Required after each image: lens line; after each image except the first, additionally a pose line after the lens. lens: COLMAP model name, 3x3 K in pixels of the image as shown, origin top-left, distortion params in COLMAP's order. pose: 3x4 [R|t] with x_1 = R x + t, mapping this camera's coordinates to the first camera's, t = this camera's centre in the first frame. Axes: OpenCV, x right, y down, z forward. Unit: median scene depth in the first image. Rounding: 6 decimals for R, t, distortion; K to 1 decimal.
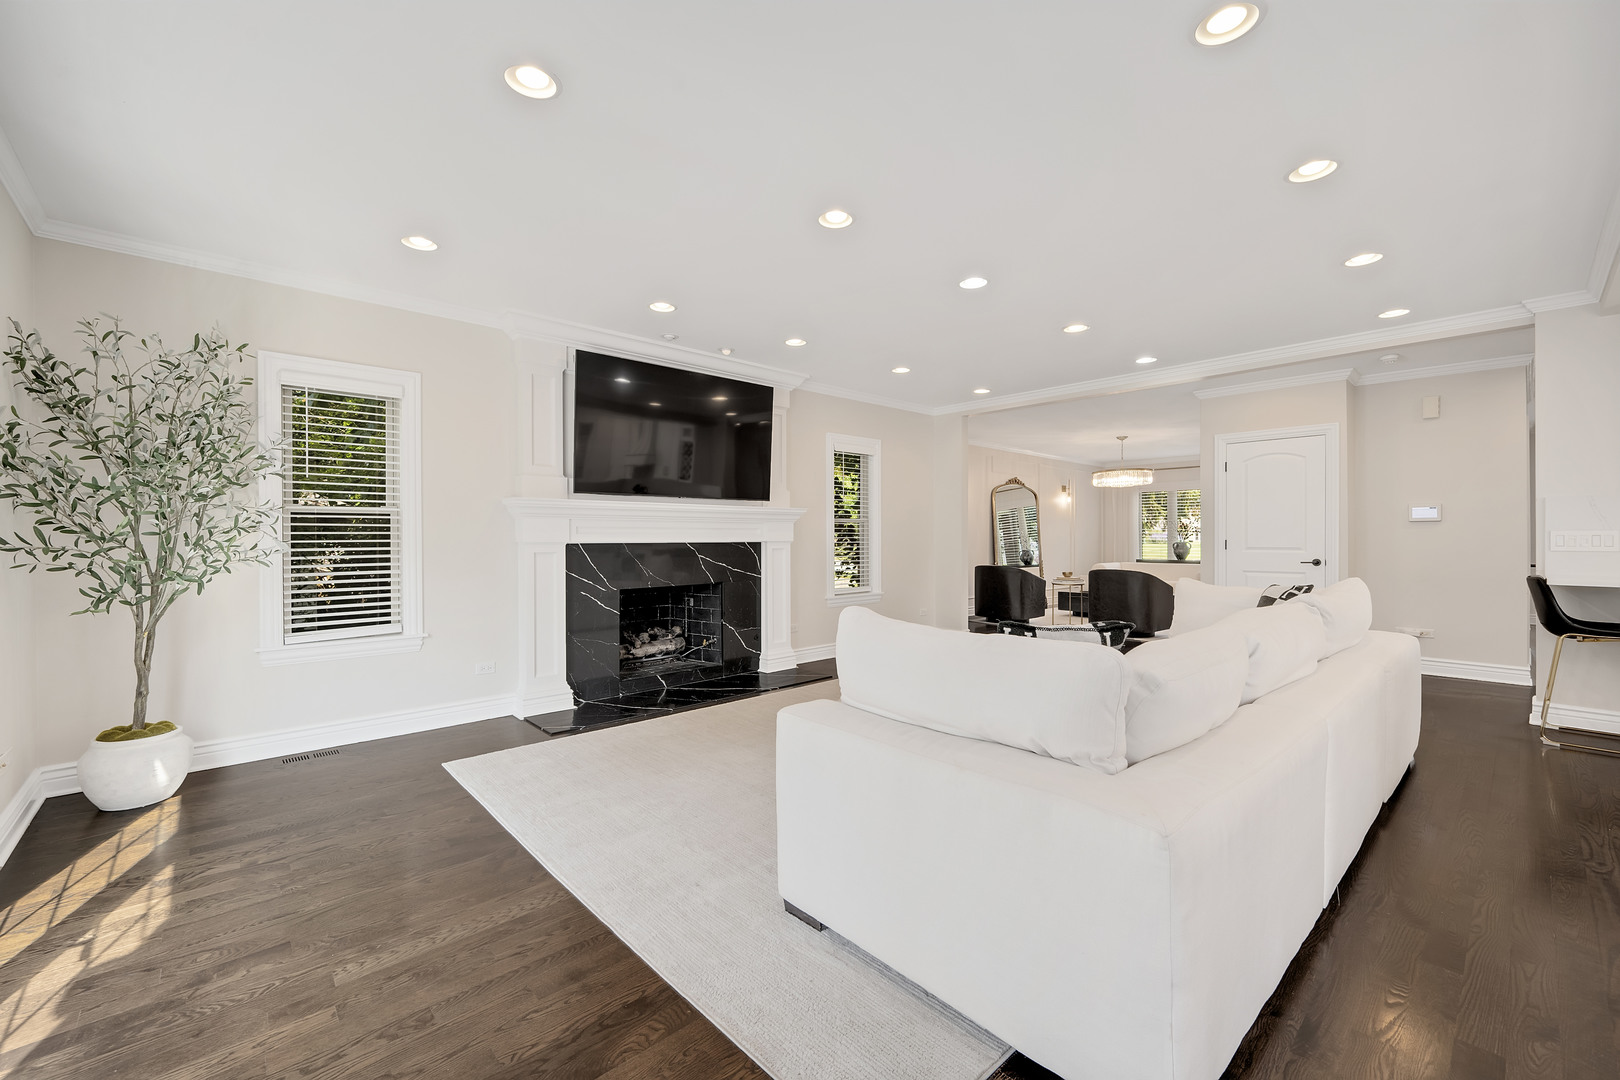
lens RADIAL K [[655.1, 0, 813.8], [0, 655.1, 533.4], [0, 0, 1]] dist [0.000724, 0.000515]
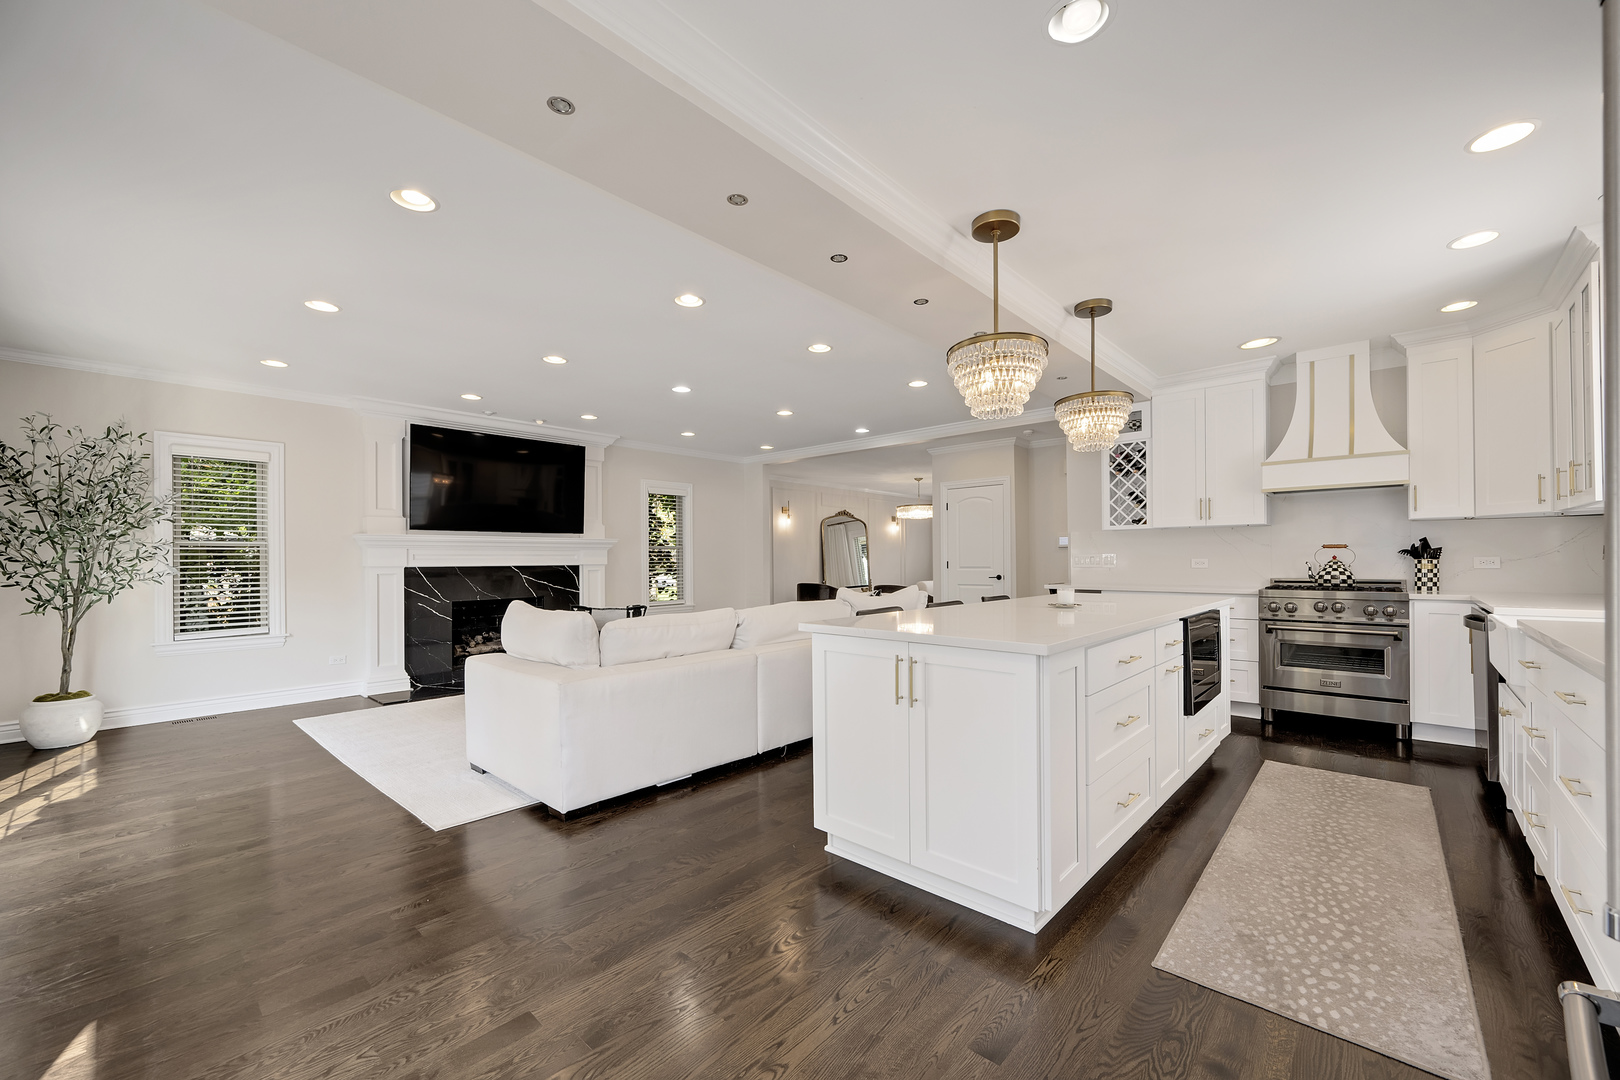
lens RADIAL K [[642.2, 0, 813.2], [0, 642.2, 552.5], [0, 0, 1]] dist [0.001460, 0.000398]
pose [[0.995596, -0.004624, 0.093638, 0.495119], [0.005228, 0.999967, -0.006211, -0.002921], [-0.093606, 0.006673, 0.995587, -0.581643]]
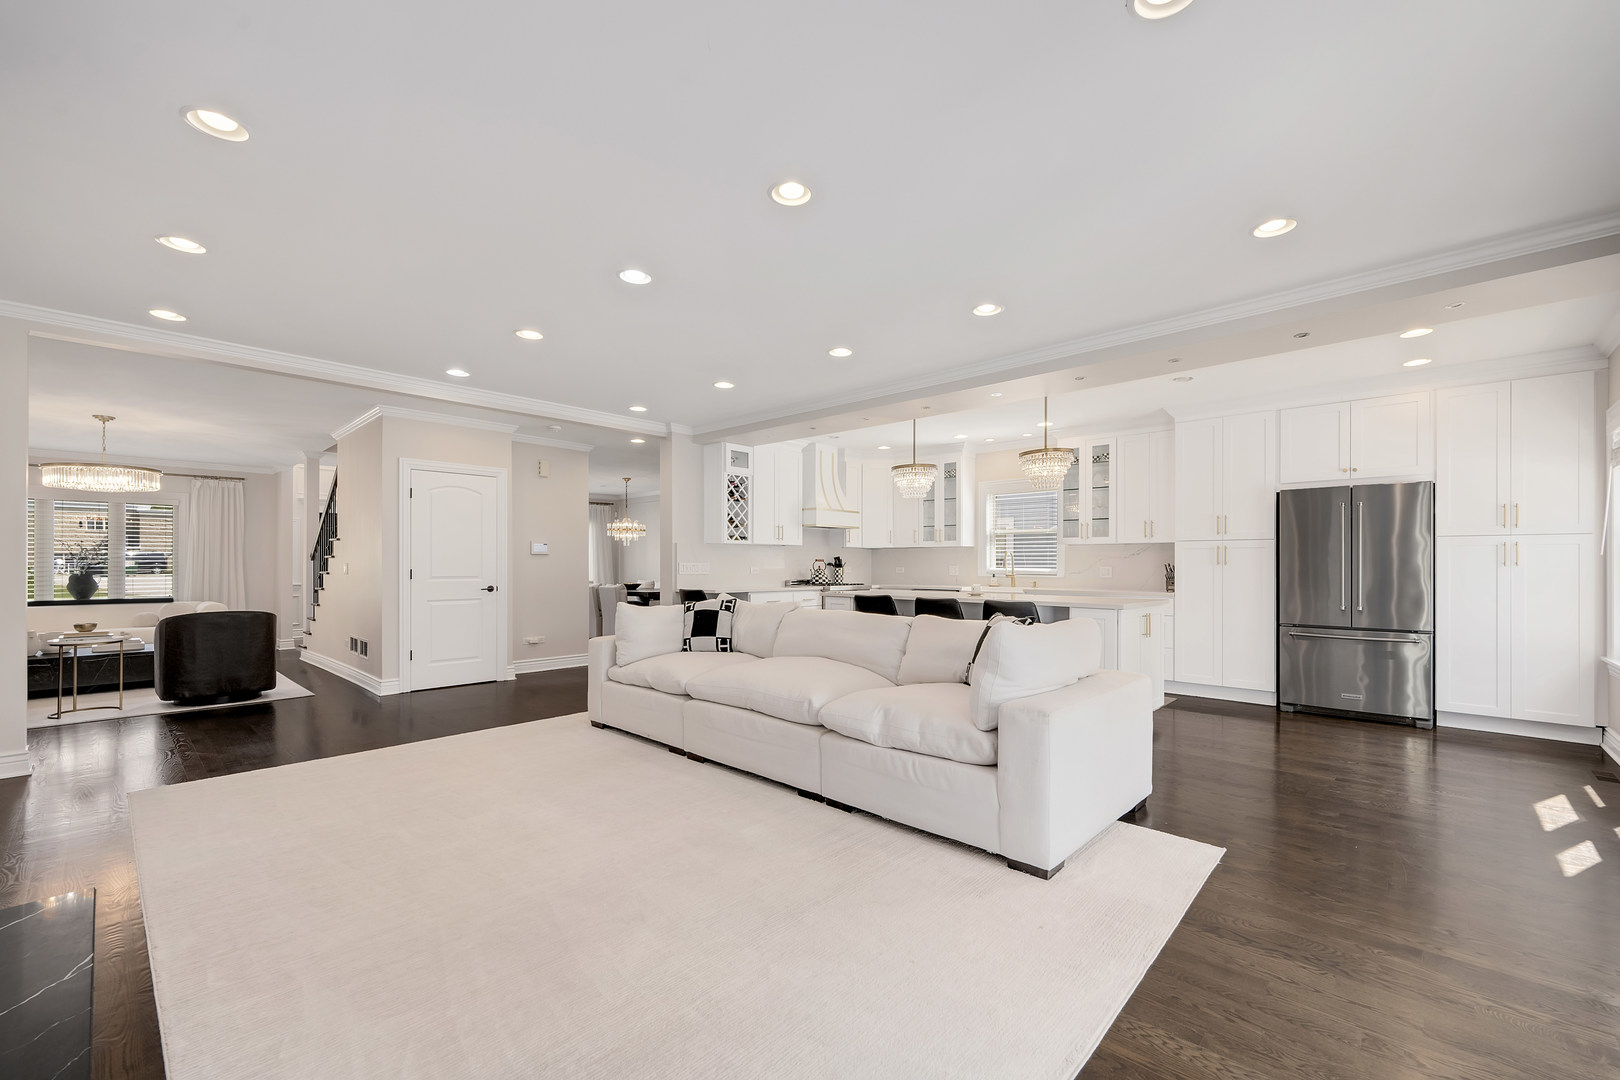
lens RADIAL K [[667.3, 0, 814.8], [0, 667.3, 553.8], [0, 0, 1]] dist [0.002816, 0.000432]
pose [[-0.081294, 0.018793, 0.996513, -0.835700], [-0.005335, 0.999800, -0.019290, 0.005609], [-0.996676, -0.006884, -0.081178, 1.036973]]
